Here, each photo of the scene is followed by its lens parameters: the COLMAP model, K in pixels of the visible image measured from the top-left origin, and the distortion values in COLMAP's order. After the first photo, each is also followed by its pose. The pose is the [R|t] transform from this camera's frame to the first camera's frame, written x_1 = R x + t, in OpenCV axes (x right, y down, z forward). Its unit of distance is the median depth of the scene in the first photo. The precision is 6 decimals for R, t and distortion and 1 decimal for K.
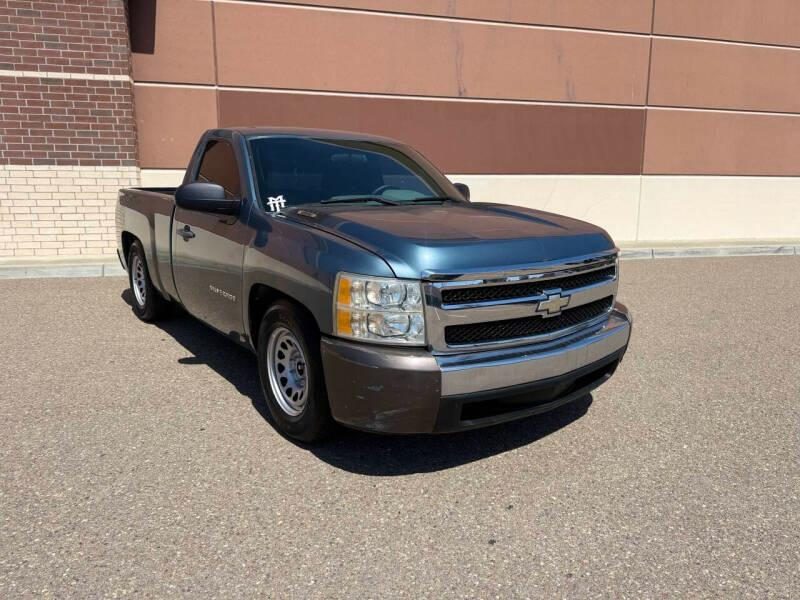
lens RADIAL K [[555.7, 0, 398.7], [0, 555.7, 300.7], [0, 0, 1]] dist [0.046614, -0.068605]
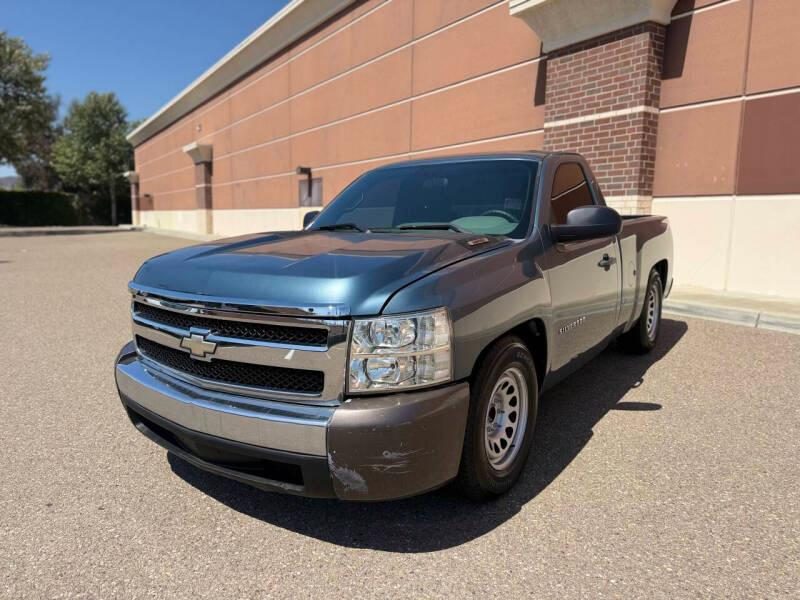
lens RADIAL K [[555.7, 0, 401.4], [0, 555.7, 301.6], [0, 0, 1]] dist [0.046614, -0.068605]
pose [[0.312355, 0.141611, -0.939351, 0.373866], [-0.188810, 0.978353, 0.084707, -0.061367], [0.931013, 0.150901, 0.332332, 0.315241]]
